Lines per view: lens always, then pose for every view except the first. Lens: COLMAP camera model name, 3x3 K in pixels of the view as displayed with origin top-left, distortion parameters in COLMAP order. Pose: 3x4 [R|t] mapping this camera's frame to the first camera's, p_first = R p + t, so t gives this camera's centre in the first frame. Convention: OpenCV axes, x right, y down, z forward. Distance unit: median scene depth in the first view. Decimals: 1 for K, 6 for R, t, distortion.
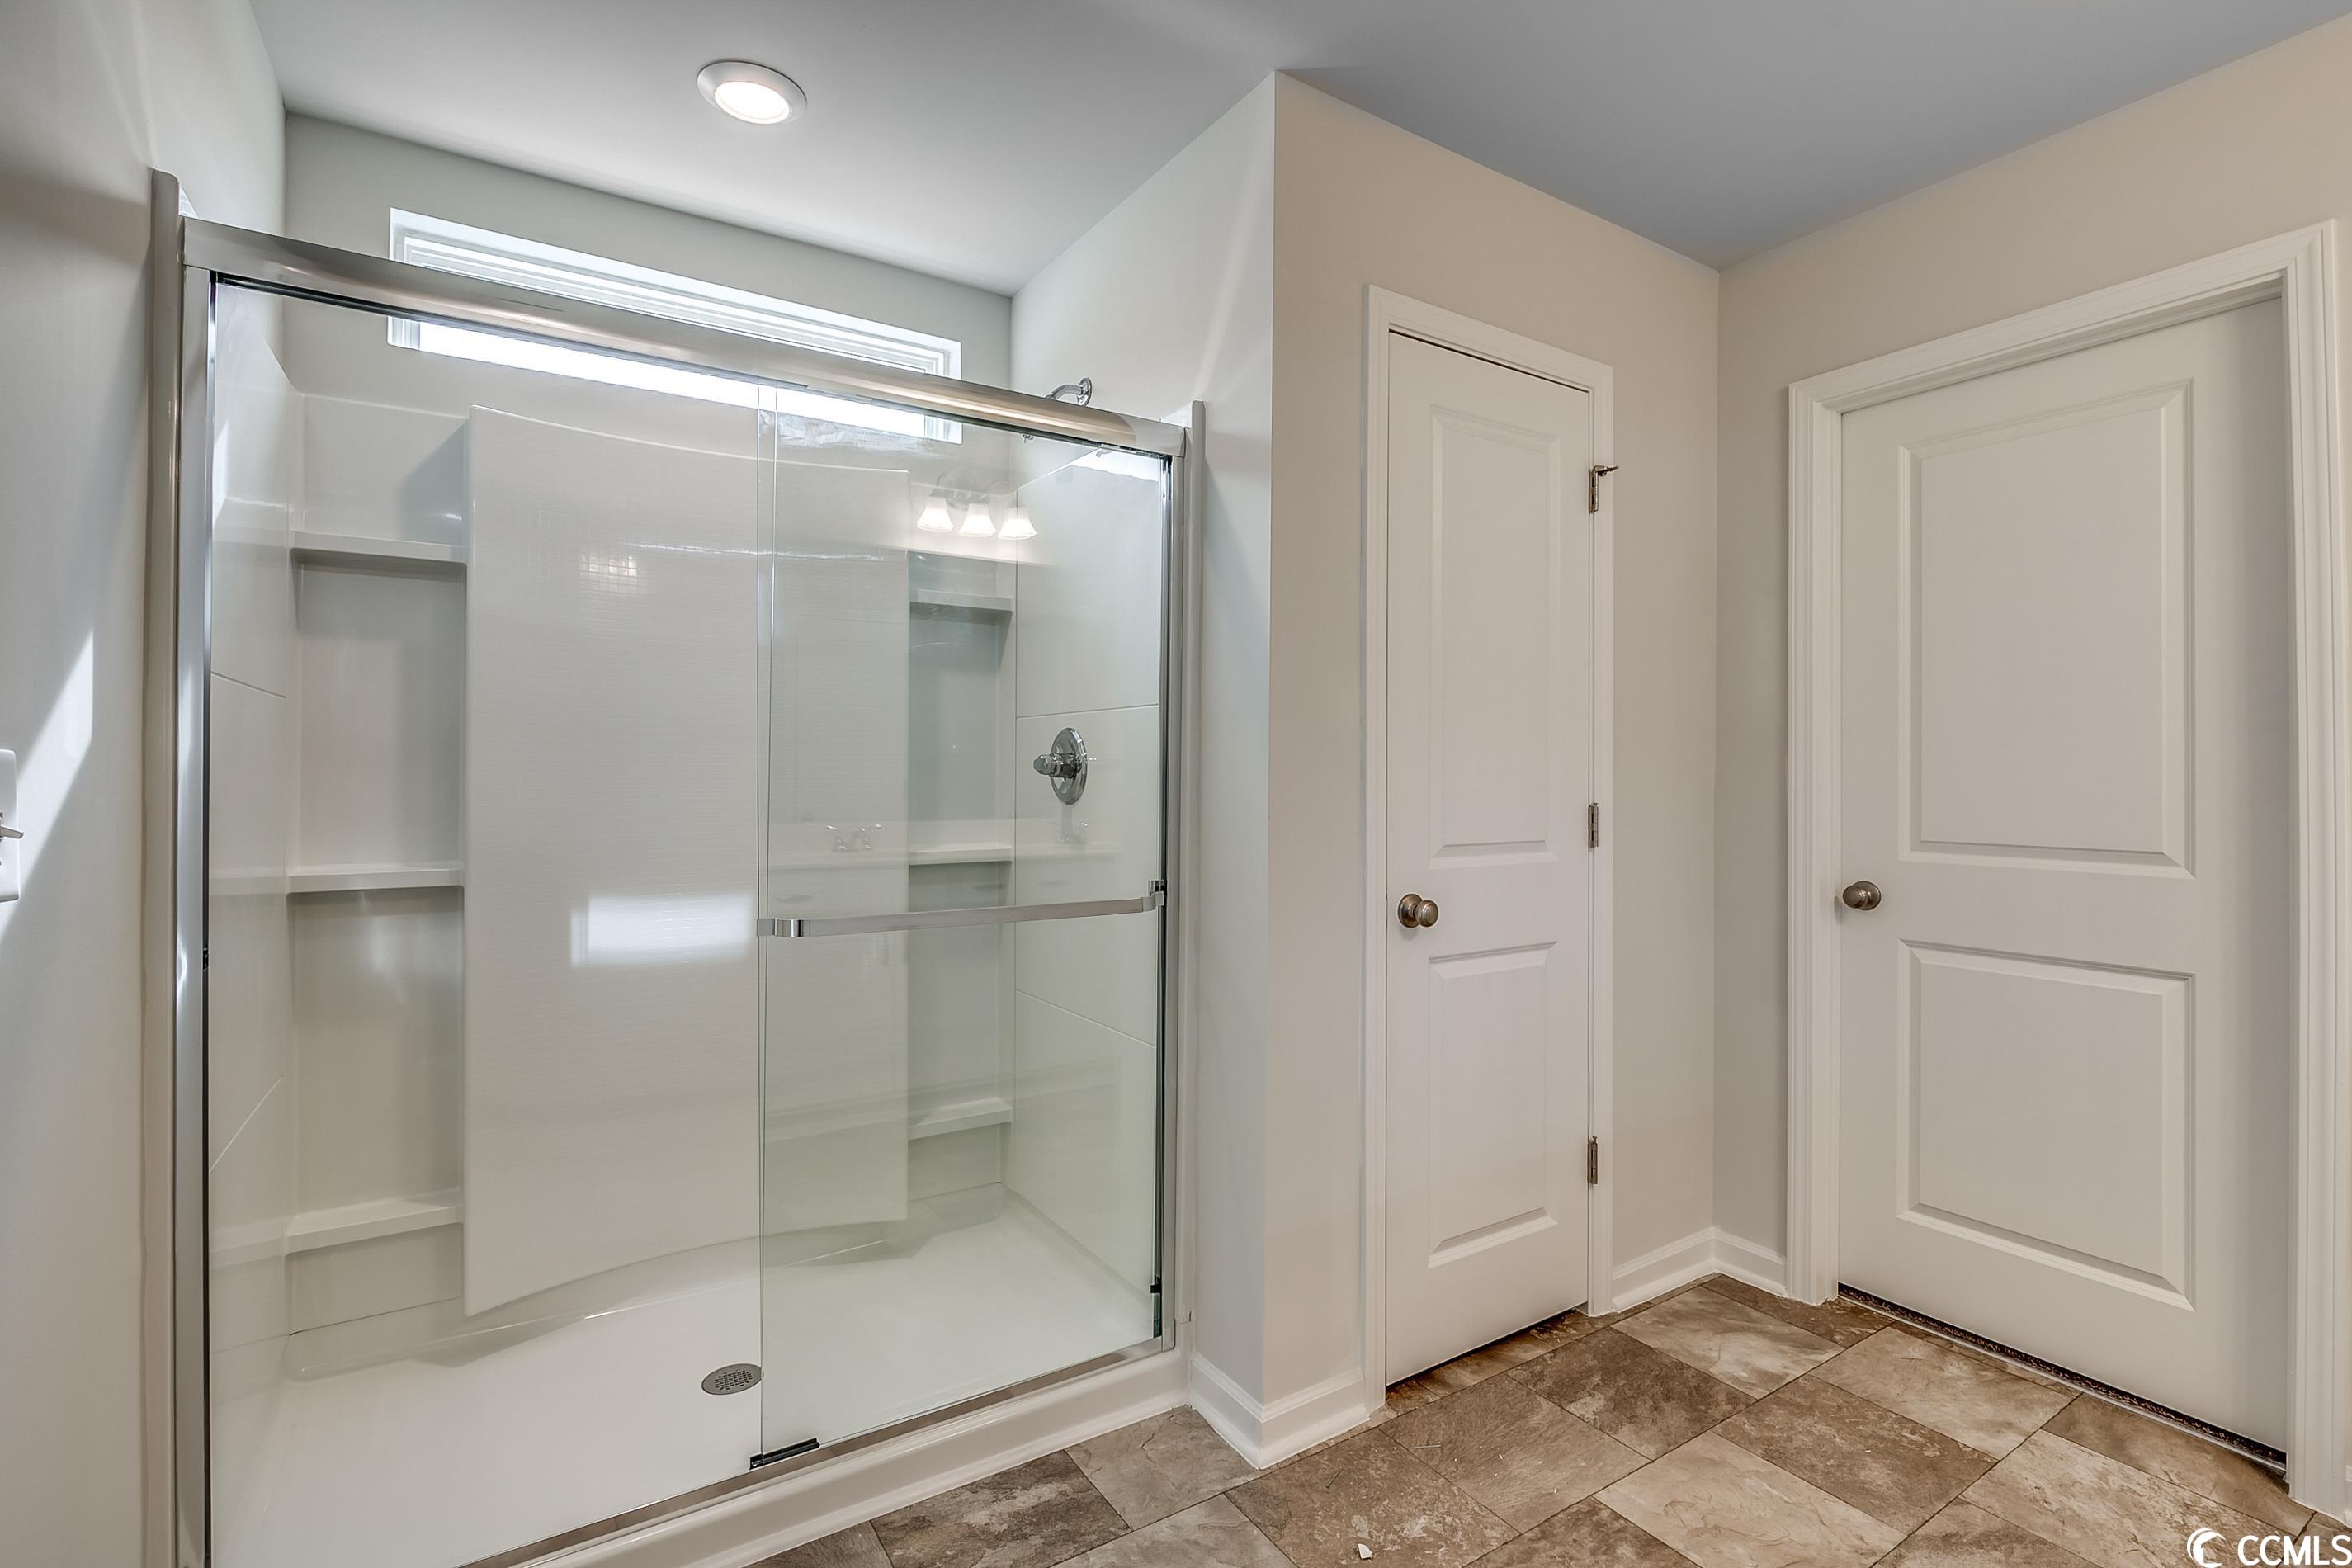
lens RADIAL K [[1065.0, 0, 1176.0], [0, 1065.0, 784.0], [0, 0, 1]] dist [0.001872, 0.000688]
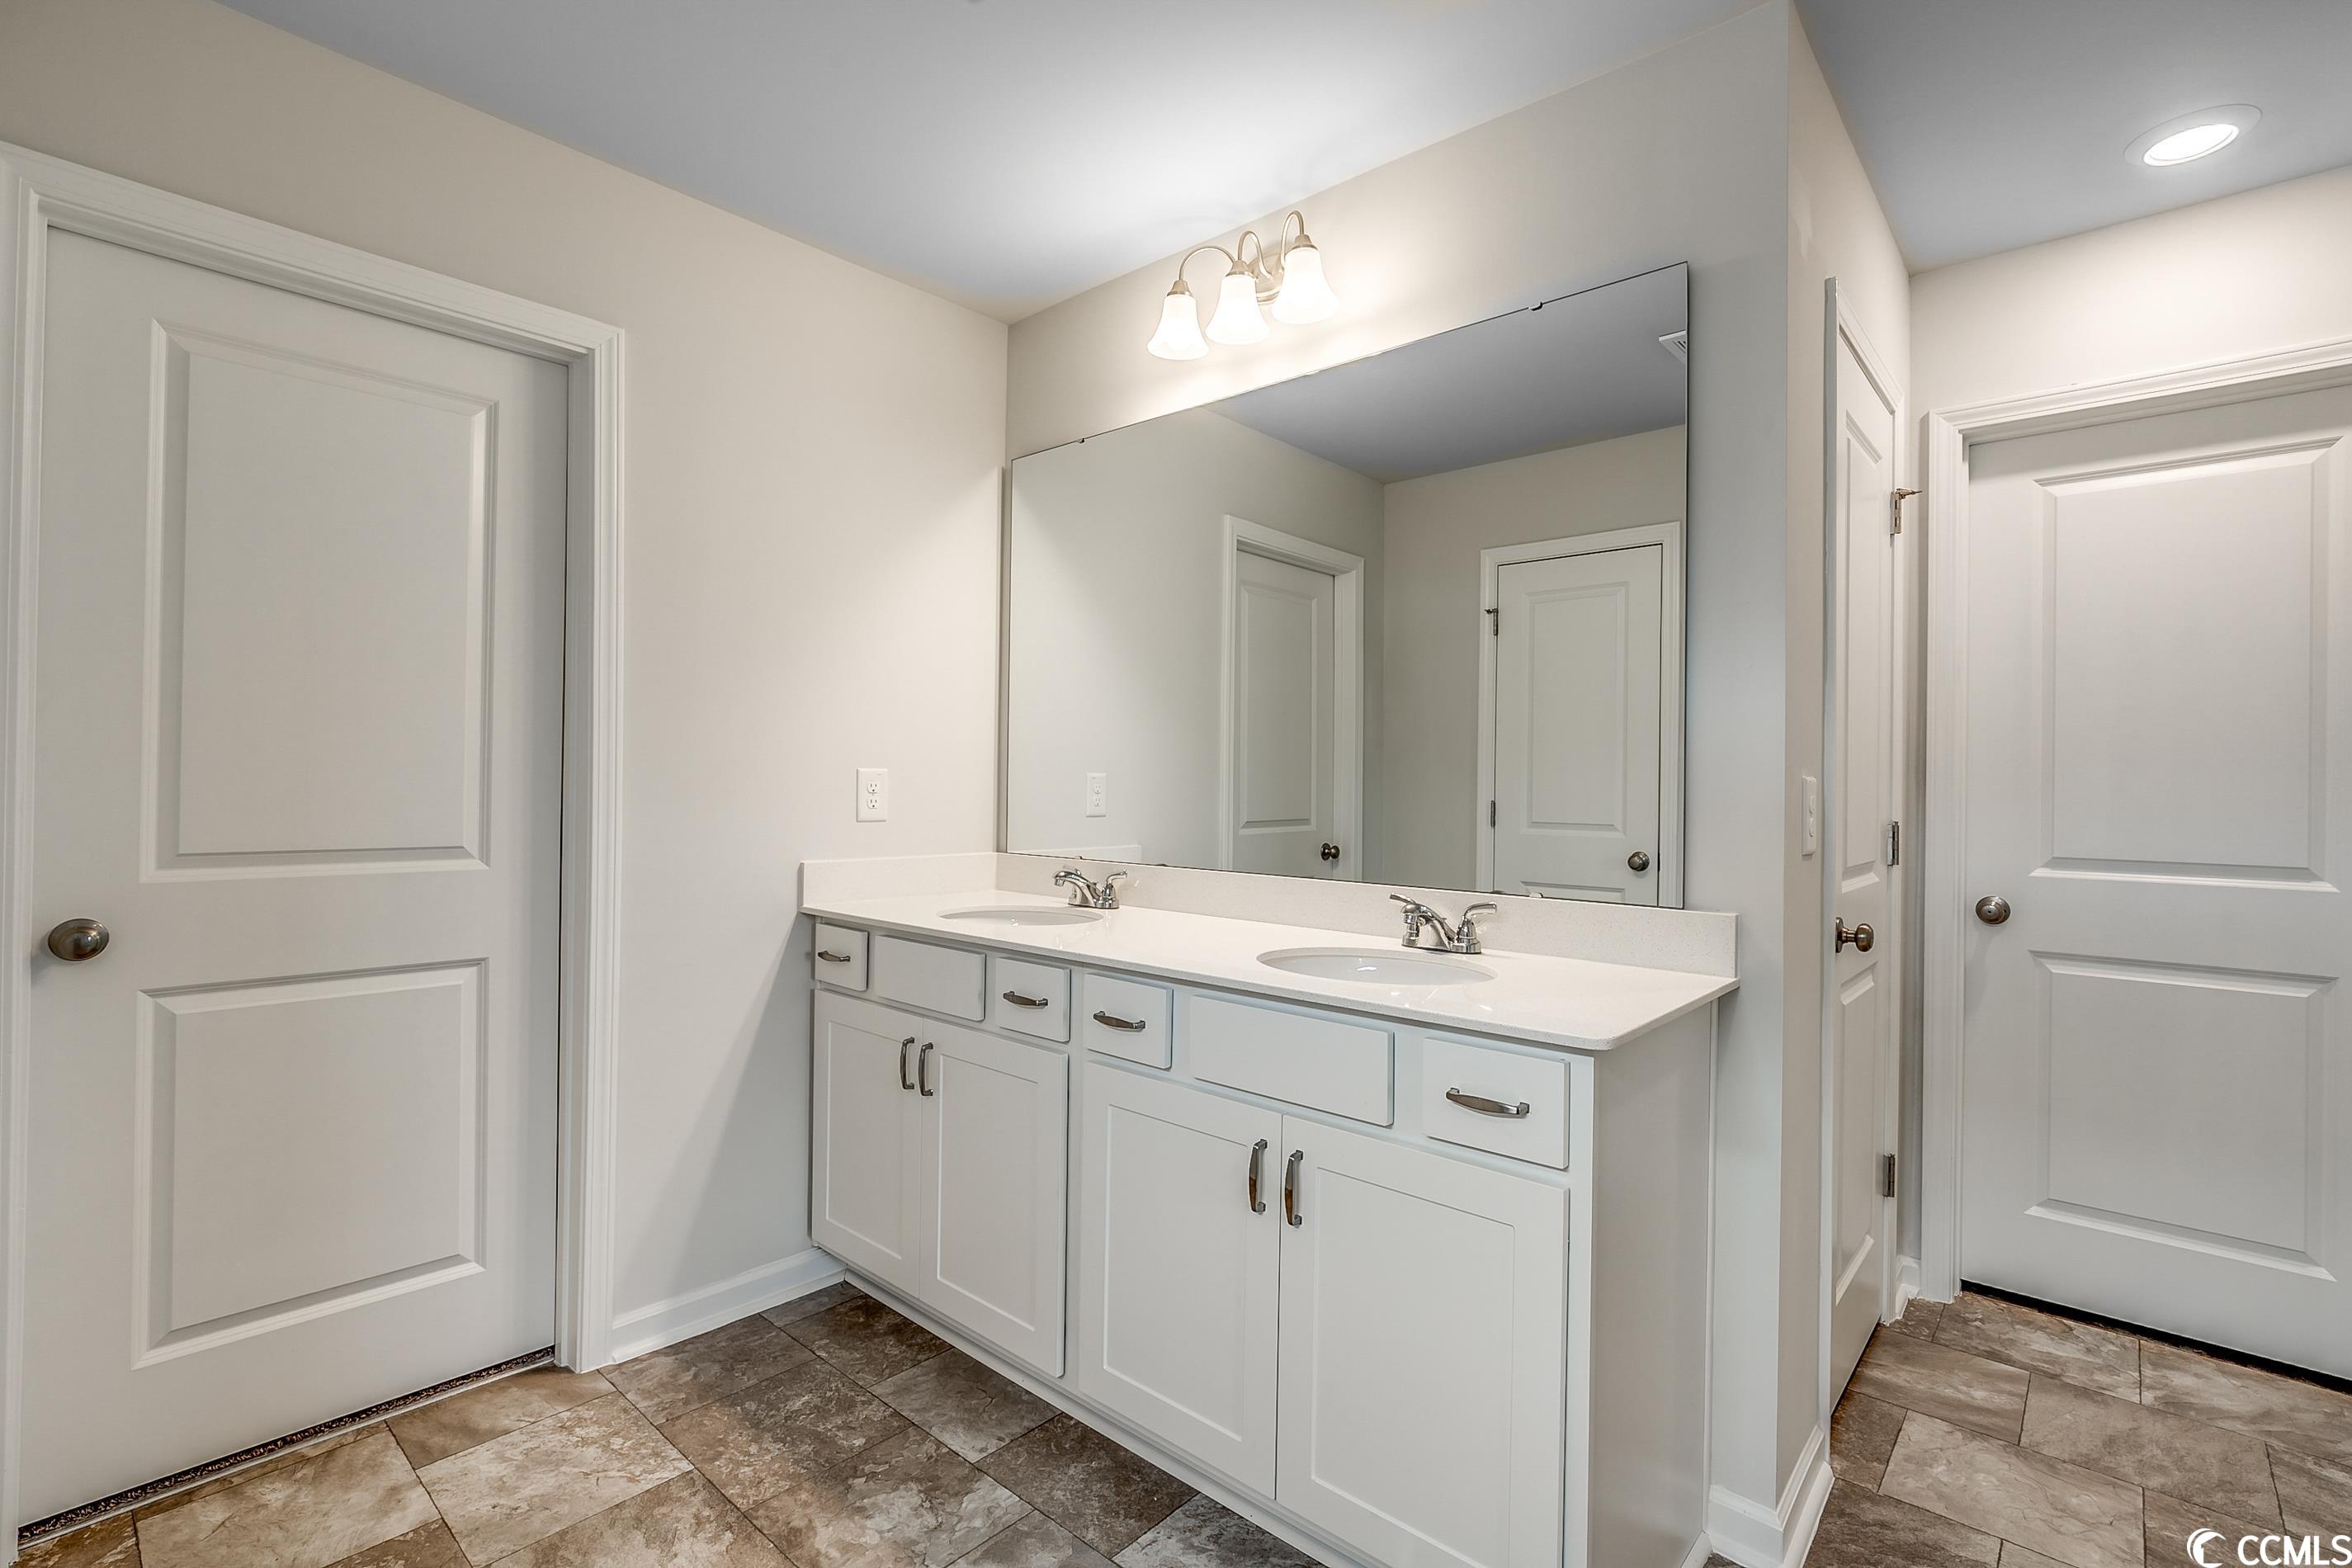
lens RADIAL K [[1085.5, 0, 1176.0], [0, 1085.5, 784.0], [0, 0, 1]] dist [-0.005419, 0.000702]
pose [[-0.274543, -0.008994, 0.961533, -0.278528], [-0.008599, 0.999939, 0.006898, -0.009428], [-0.961536, -0.006375, -0.274604, 0.624408]]
